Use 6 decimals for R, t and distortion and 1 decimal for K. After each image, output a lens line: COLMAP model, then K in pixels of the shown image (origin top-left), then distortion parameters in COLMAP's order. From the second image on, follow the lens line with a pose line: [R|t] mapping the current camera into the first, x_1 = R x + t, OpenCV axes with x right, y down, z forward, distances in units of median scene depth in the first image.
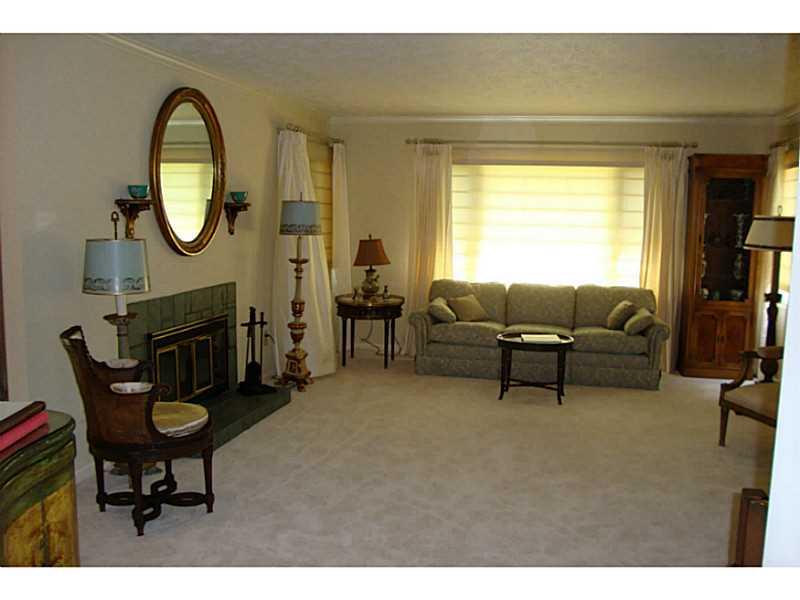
lens RADIAL K [[711.2, 0, 385.5], [0, 711.2, 299.4], [0, 0, 1]] dist [-0.174768, 0.171740]
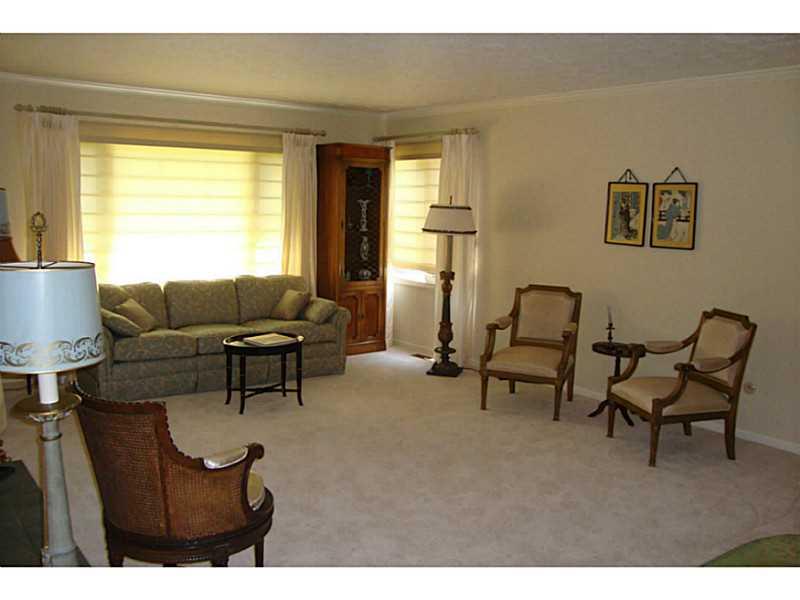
lens RADIAL K [[711.2, 0, 385.5], [0, 711.2, 299.4], [0, 0, 1]] dist [-0.174768, 0.171740]
pose [[0.642052, -0.100934, 0.759988, -0.320464], [0.077609, 0.994760, 0.066549, -0.039256], [-0.762723, 0.016254, 0.646521, 0.245093]]
